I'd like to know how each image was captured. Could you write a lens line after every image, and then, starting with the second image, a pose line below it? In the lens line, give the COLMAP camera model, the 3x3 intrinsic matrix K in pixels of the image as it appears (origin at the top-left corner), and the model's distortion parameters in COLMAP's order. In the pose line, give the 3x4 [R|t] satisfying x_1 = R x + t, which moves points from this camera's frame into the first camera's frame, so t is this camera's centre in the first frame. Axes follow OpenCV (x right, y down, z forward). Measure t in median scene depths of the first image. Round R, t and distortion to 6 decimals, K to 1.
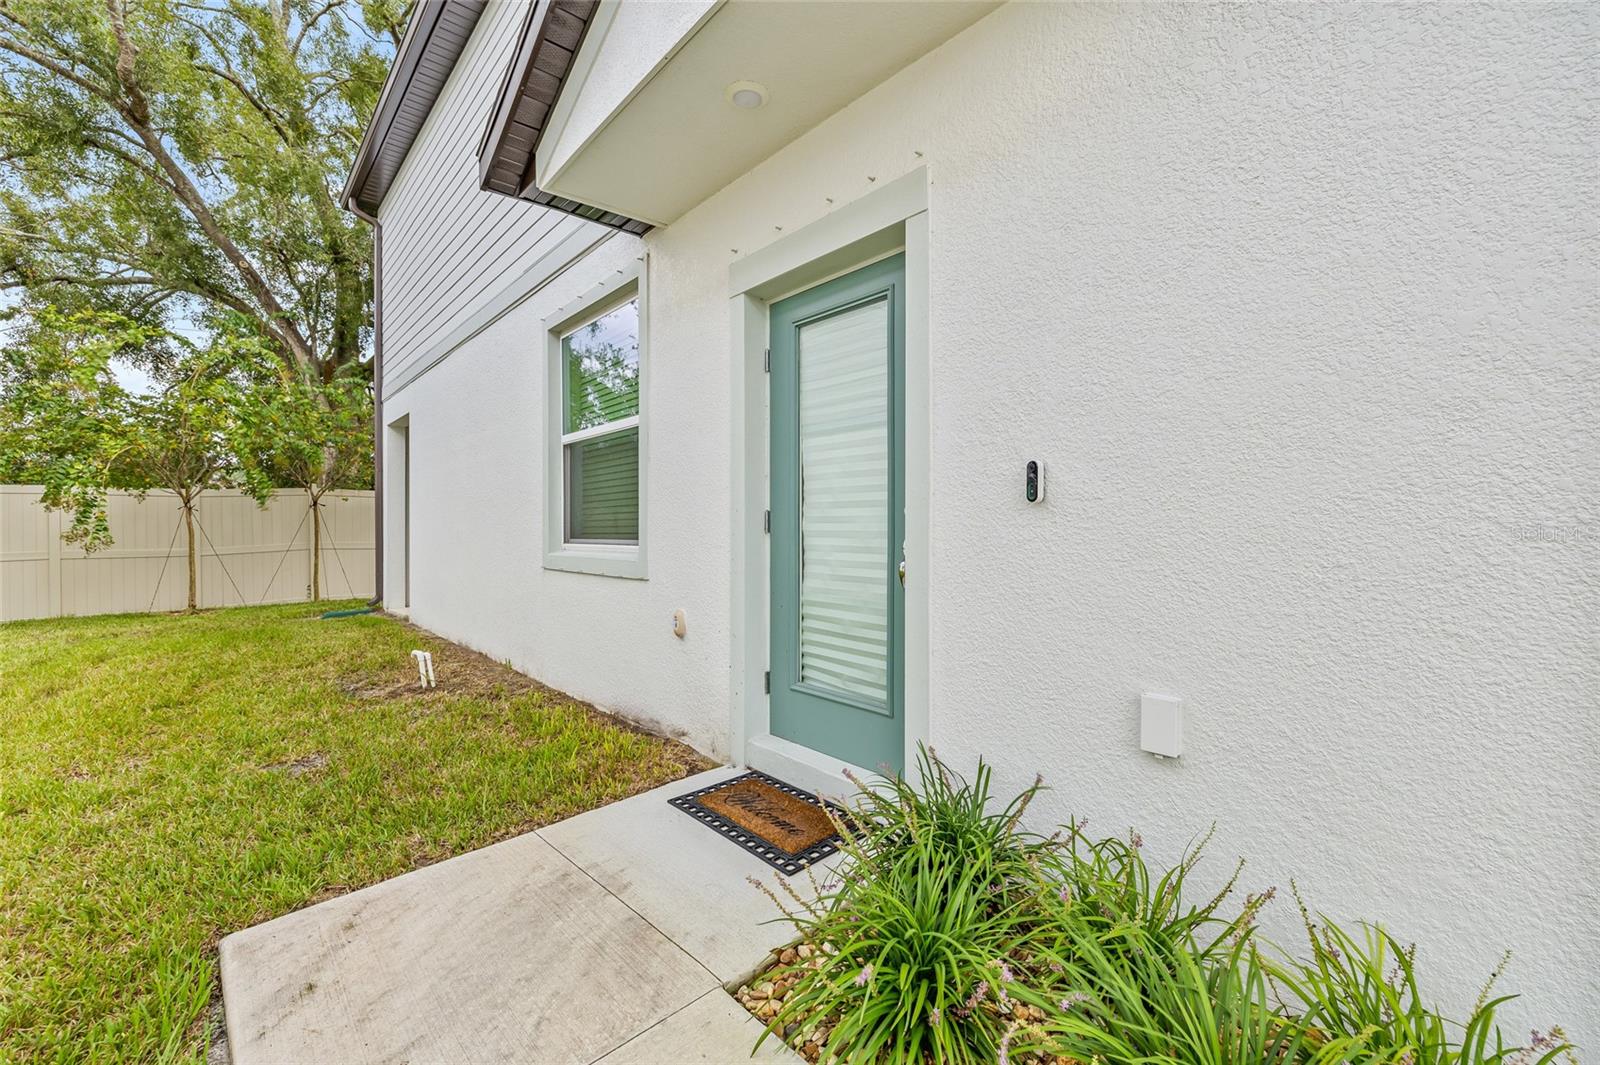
lens RADIAL K [[685.8, 0, 793.4], [0, 685.8, 532.5], [0, 0, 1]] dist [0.001991, -0.000022]
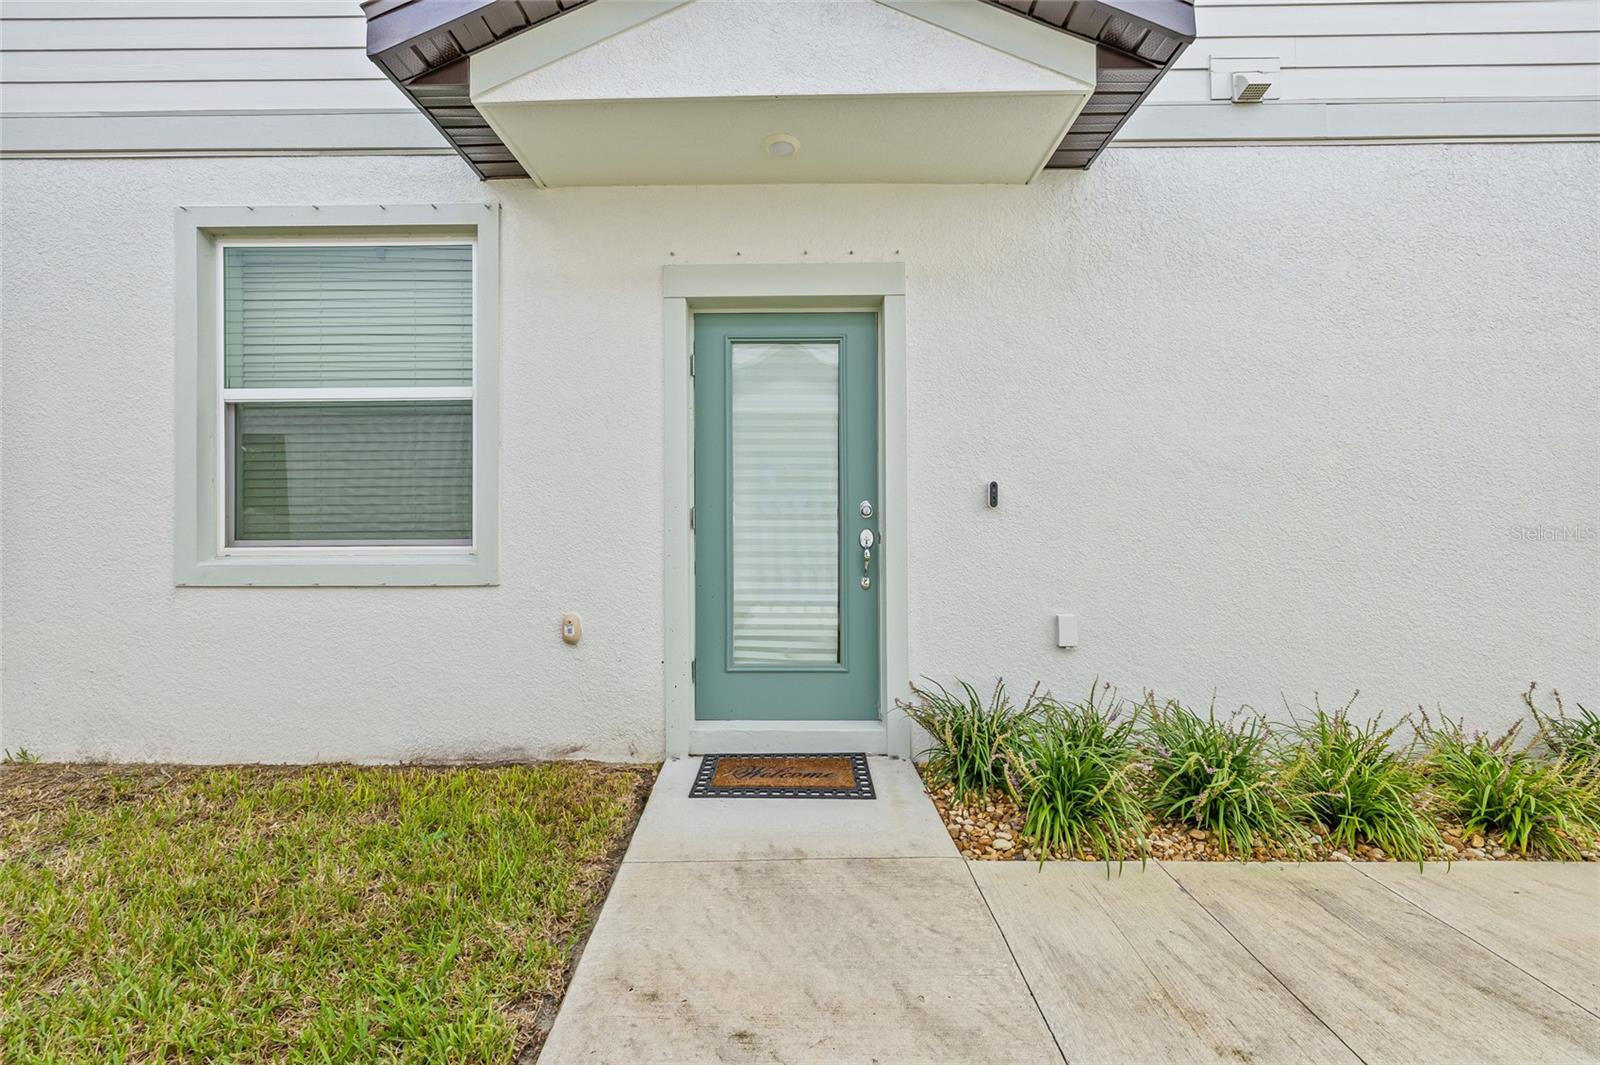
lens RADIAL K [[685.8, 0, 793.6], [0, 685.8, 522.9], [0, 0, 1]] dist [0.001991, -0.000022]
pose [[0.651480, 0.002634, 0.758661, -0.579667], [0.006723, 0.999935, -0.009246, 0.001747], [-0.758636, 0.011124, 0.651420, 0.155551]]
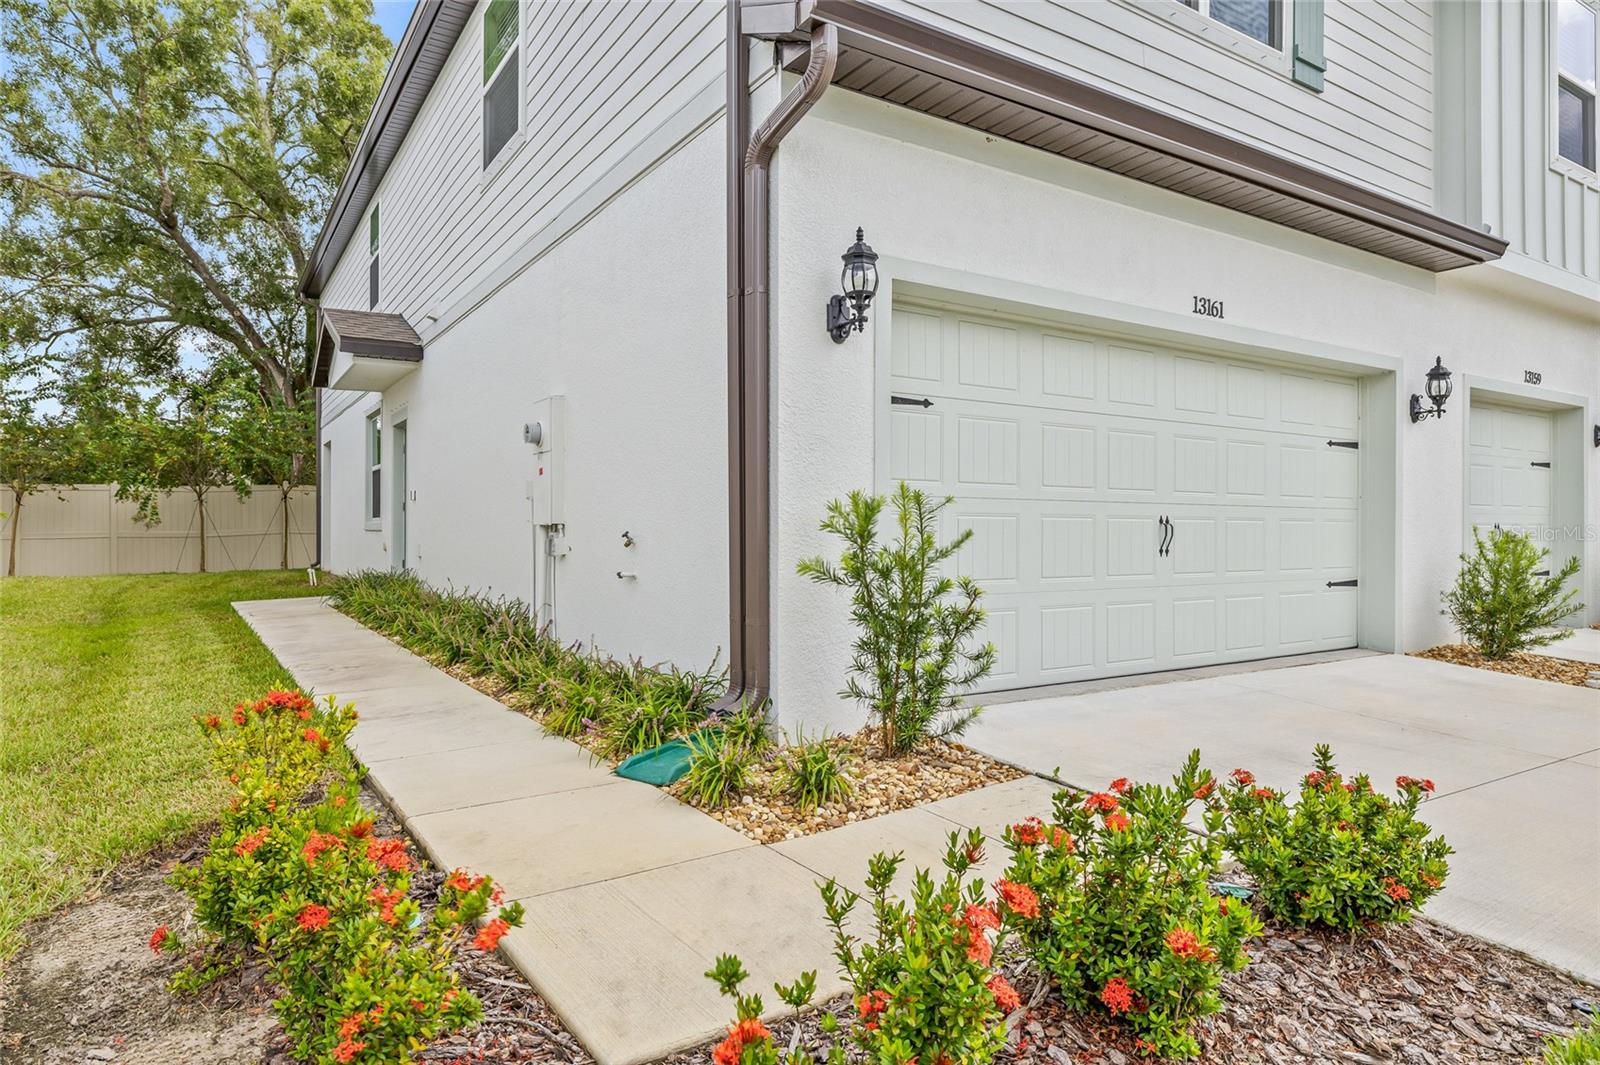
lens RADIAL K [[944.6, 0, 799.7], [0, 944.6, 532.4], [0, 0, 1]] dist [0.000082, 0.000795]
pose [[0.990635, 0.005511, -0.136423, 1.622447], [-0.005580, 0.999984, -0.000127, 0.063201], [0.136420, 0.000888, 0.990651, -2.024603]]
